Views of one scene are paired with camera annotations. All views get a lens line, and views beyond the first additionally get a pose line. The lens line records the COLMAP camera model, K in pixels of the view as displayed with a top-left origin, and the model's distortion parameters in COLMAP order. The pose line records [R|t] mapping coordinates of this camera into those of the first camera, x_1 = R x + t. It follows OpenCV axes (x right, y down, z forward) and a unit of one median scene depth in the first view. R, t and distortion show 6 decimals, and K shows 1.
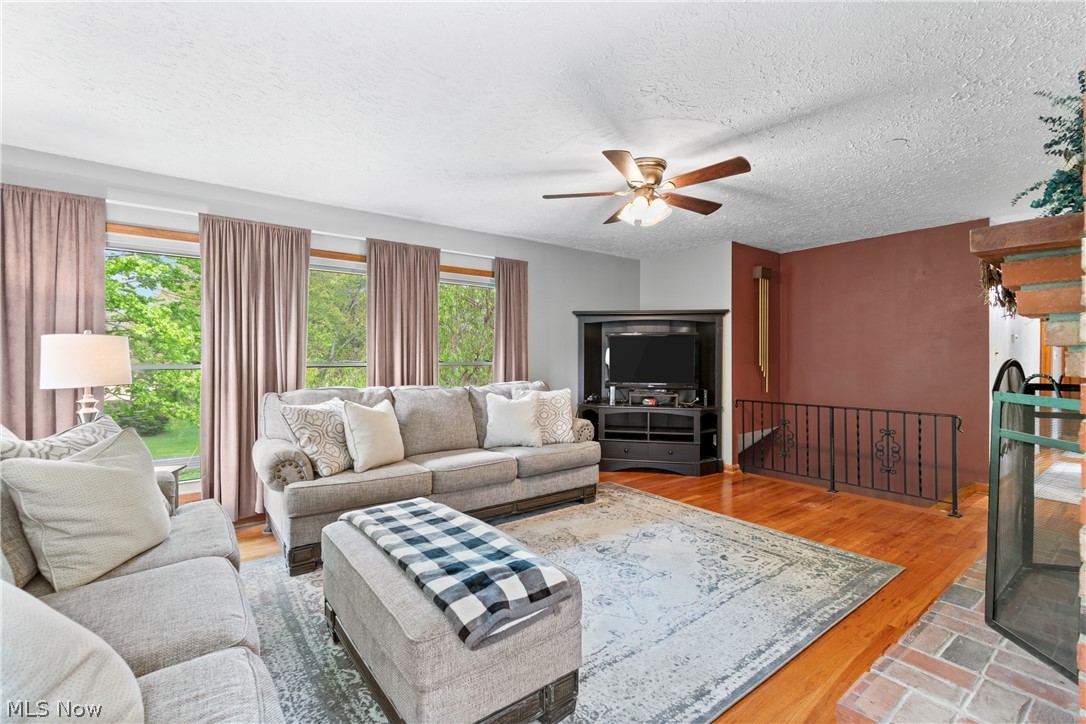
lens RADIAL K [[482.3, 0, 543.3], [0, 482.3, 354.5], [0, 0, 1]] dist [0.000084, -0.000941]
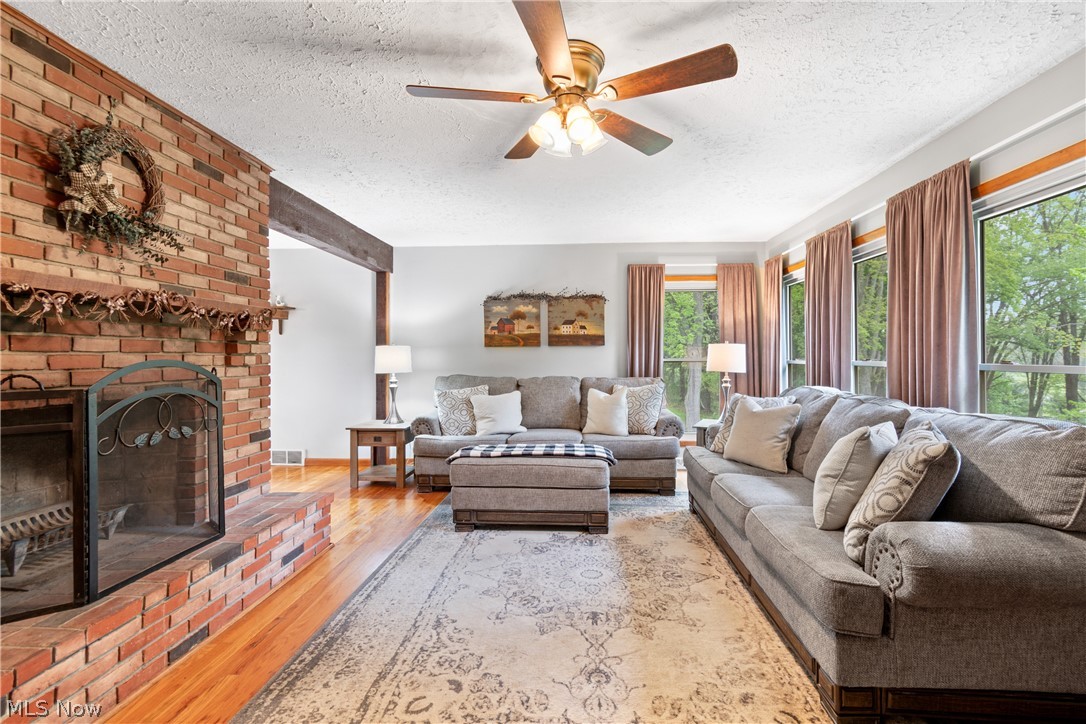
lens RADIAL K [[482.3, 0, 560.3], [0, 482.3, 352.5], [0, 0, 1]] dist [0.000084, -0.000941]
pose [[-0.636981, -0.001139, -0.770878, 0.732944], [0.007444, 0.999943, -0.007628, 0.003749], [0.770843, -0.010598, -0.636937, 1.438188]]
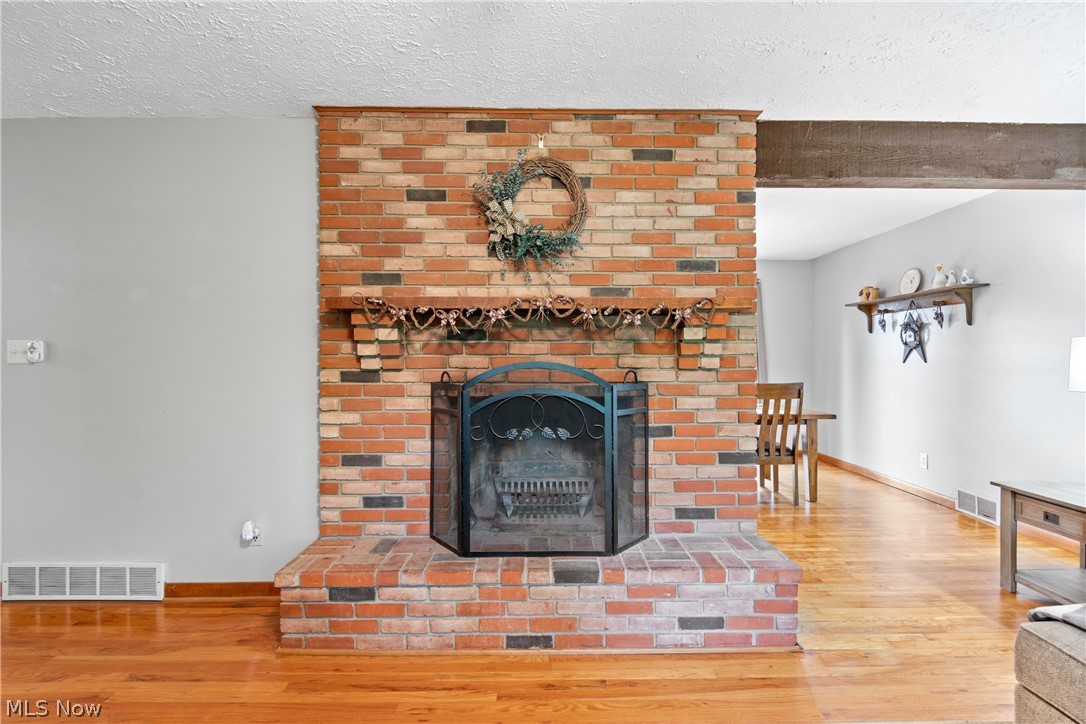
lens RADIAL K [[505.9, 0, 552.8], [0, 505.9, 361.3], [0, 0, 1]] dist [0.001200, -0.003528]
pose [[-0.806818, 0.000244, 0.590800, 0.111658], [0.001674, 0.999997, 0.001873, 0.002926], [-0.590797, 0.002500, -0.806816, 1.171091]]
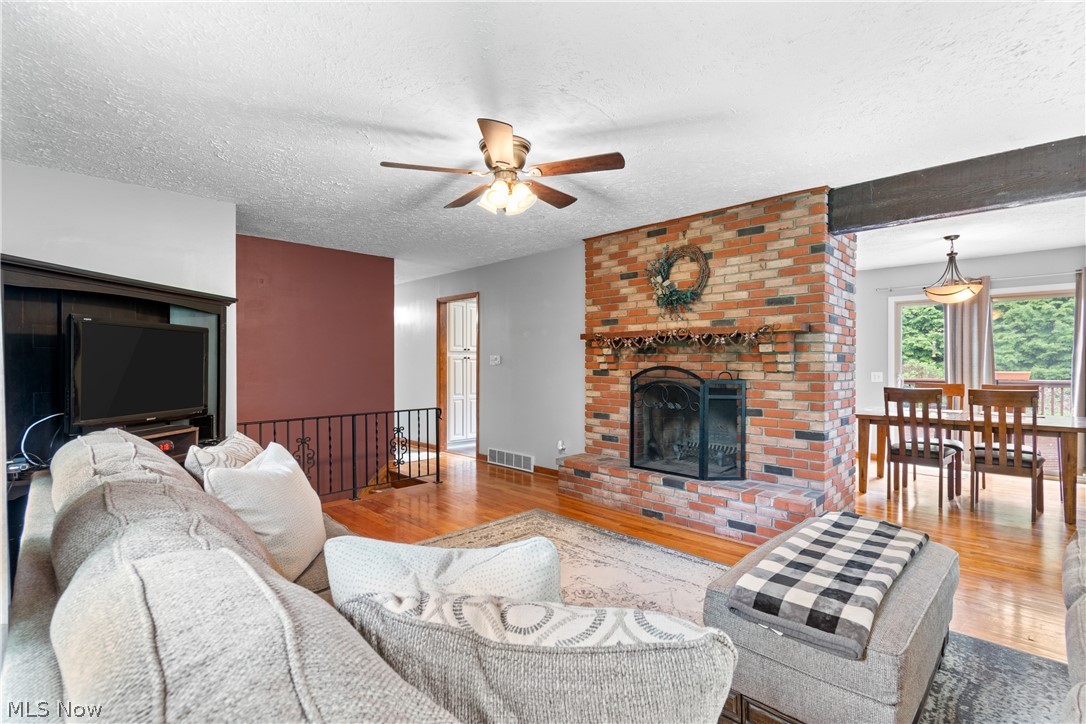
lens RADIAL K [[505.9, 0, 551.7], [0, 505.9, 366.8], [0, 0, 1]] dist [0.001200, -0.003528]
pose [[-0.143121, -0.006791, 0.989682, -0.714117], [-0.003901, 0.999973, 0.006297, -0.000008], [-0.989698, -0.002959, -0.143144, 1.077233]]
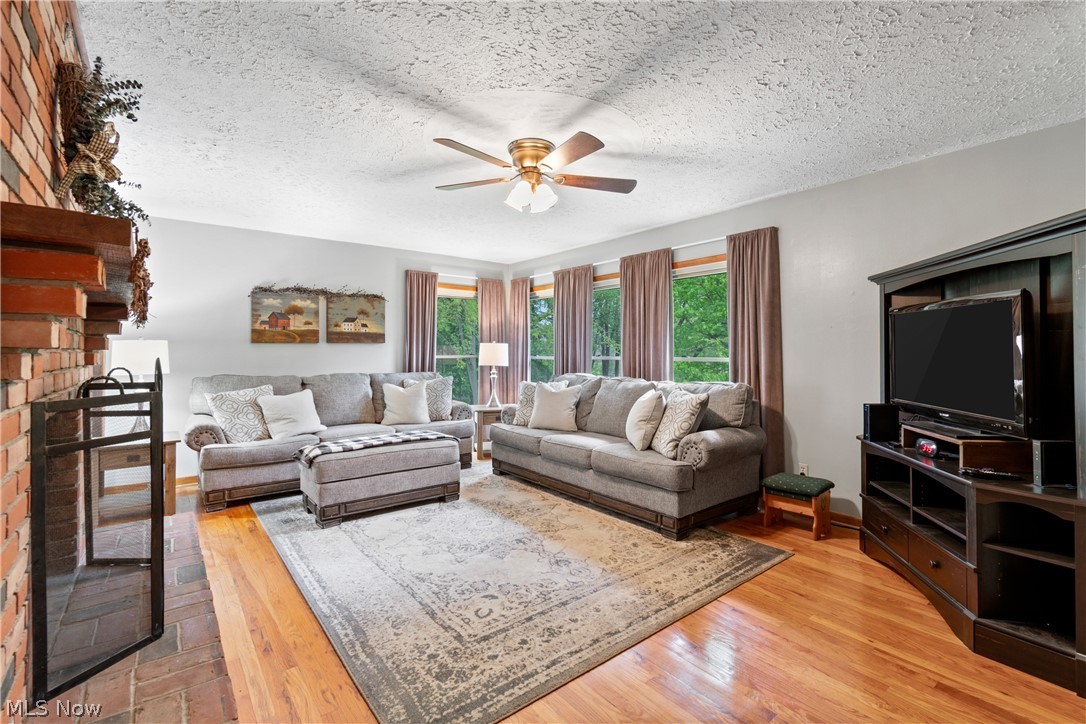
lens RADIAL K [[482.3, 0, 558.8], [0, 482.3, 346.5], [0, 0, 1]] dist [0.000084, -0.000941]
pose [[0.041291, -0.008533, -0.999111, 1.164130], [0.006014, 0.999948, -0.008292, -0.001517], [0.999129, -0.005666, 0.041340, 1.043360]]
